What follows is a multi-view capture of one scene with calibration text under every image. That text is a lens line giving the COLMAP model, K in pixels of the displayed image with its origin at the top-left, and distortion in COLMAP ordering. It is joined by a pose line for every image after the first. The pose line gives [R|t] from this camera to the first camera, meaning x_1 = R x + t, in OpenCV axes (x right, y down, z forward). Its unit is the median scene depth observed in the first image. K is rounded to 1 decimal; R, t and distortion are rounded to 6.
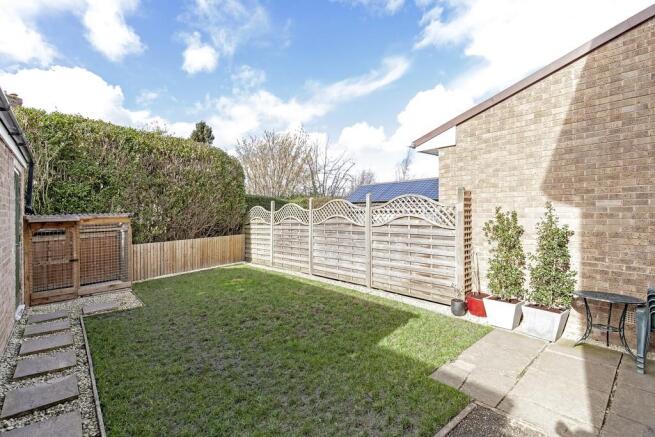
lens RADIAL K [[297.6, 0, 326.8], [0, 297.6, 214.9], [0, 0, 1]] dist [-0.000531, -0.001235]
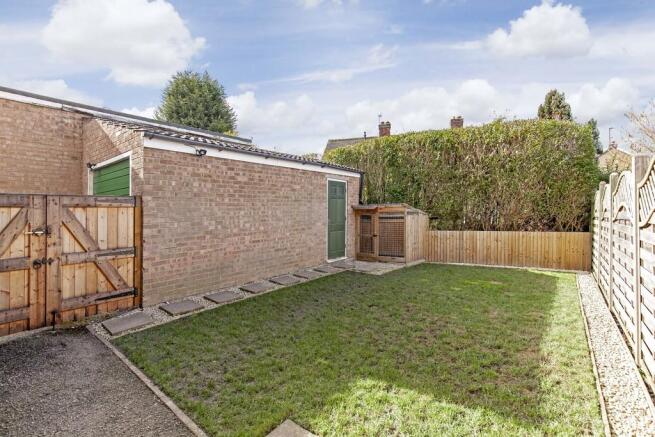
lens RADIAL K [[297.6, 0, 326.8], [0, 297.6, 215.0], [0, 0, 1]] dist [-0.000531, -0.001235]
pose [[0.162535, 0.028930, -0.986279, 0.430440], [-0.001278, 0.999575, 0.029109, 0.005221], [0.986702, -0.003471, 0.162503, 0.391151]]
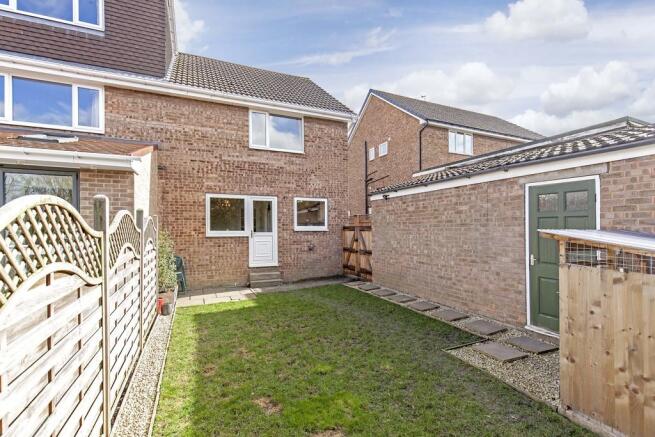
lens RADIAL K [[297.6, 0, 330.1], [0, 297.6, 223.2], [0, 0, 1]] dist [-0.000531, -0.001235]
pose [[-0.953438, 0.028938, 0.300196, -0.439625], [0.027921, 0.999581, -0.007680, -0.020984], [-0.300293, 0.001059, -0.953847, 1.311822]]
